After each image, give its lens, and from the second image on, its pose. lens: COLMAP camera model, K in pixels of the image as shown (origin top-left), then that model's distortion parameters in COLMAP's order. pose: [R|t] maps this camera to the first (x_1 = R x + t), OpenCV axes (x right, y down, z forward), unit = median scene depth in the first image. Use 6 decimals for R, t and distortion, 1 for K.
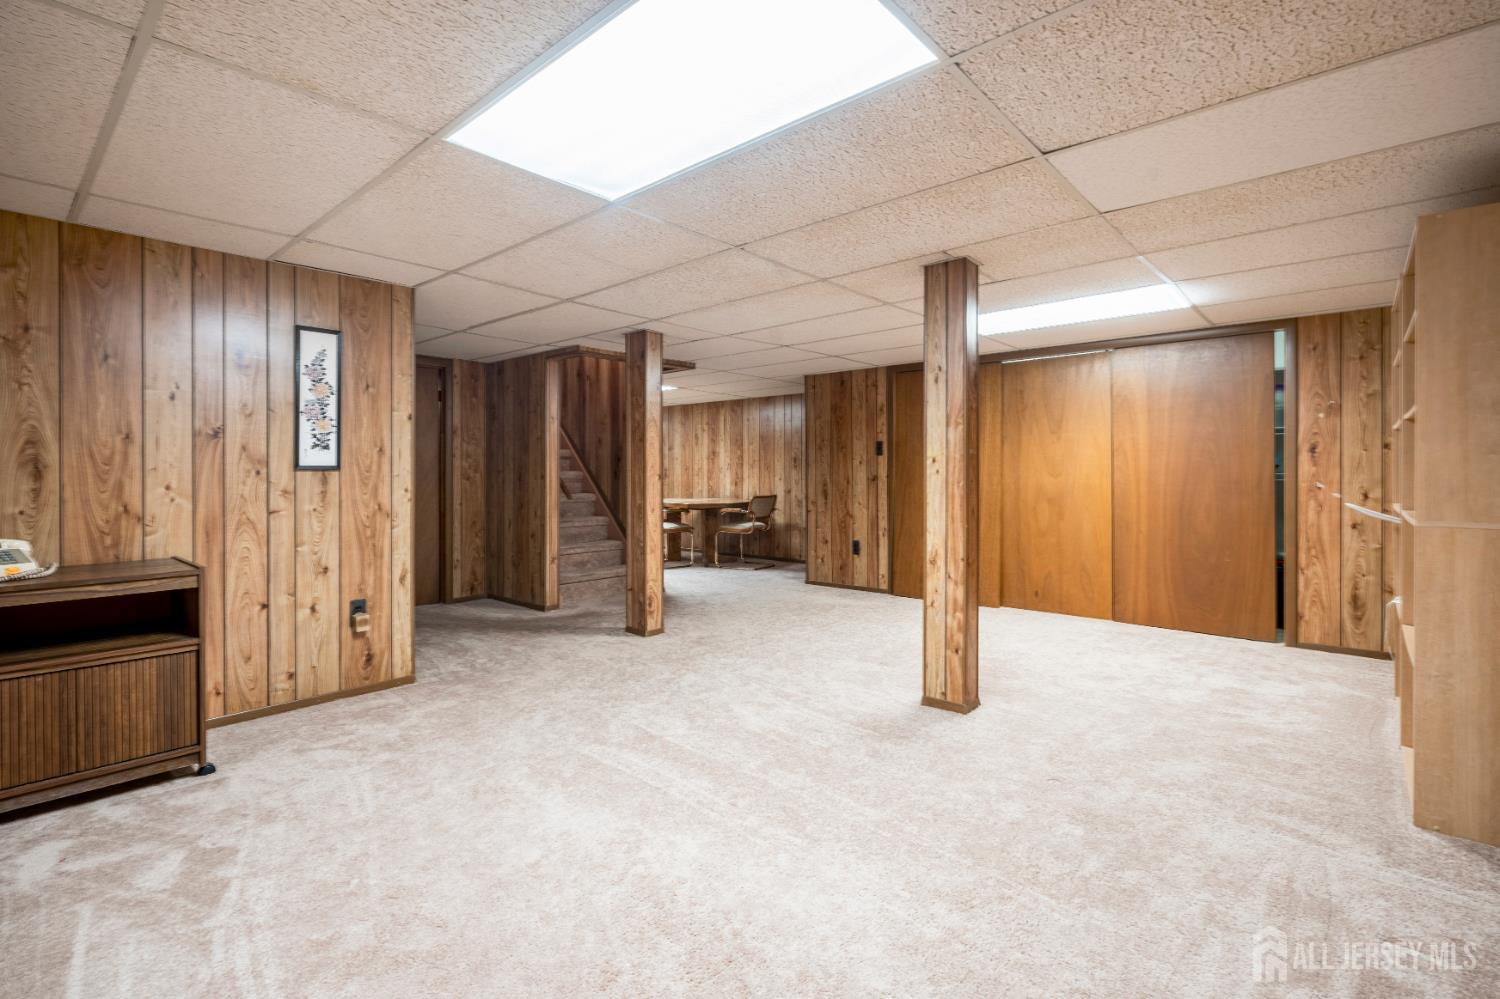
lens RADIAL K [[684.9, 0, 743.8], [0, 684.9, 469.6], [0, 0, 1]] dist [-0.002109, -0.000182]
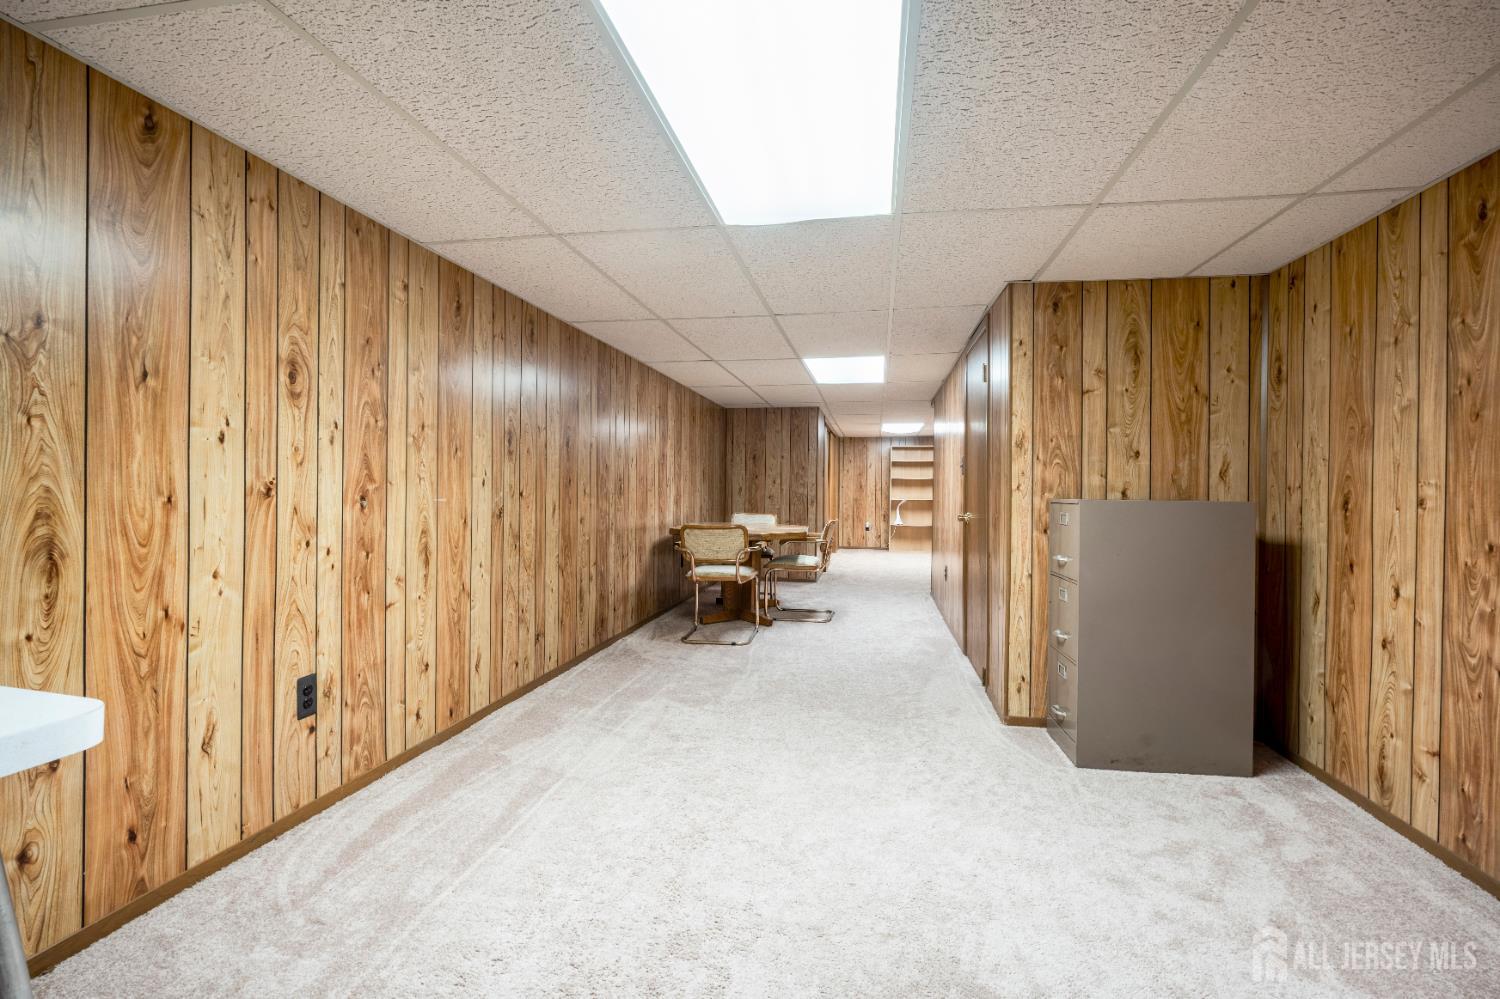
lens RADIAL K [[684.9, 0, 750.6], [0, 684.9, 496.3], [0, 0, 1]] dist [-0.002109, -0.000182]
pose [[0.850052, -0.003774, 0.526686, -0.785391], [-0.001931, 0.999945, 0.010283, -0.060196], [-0.526696, -0.009758, 0.849998, 0.172733]]
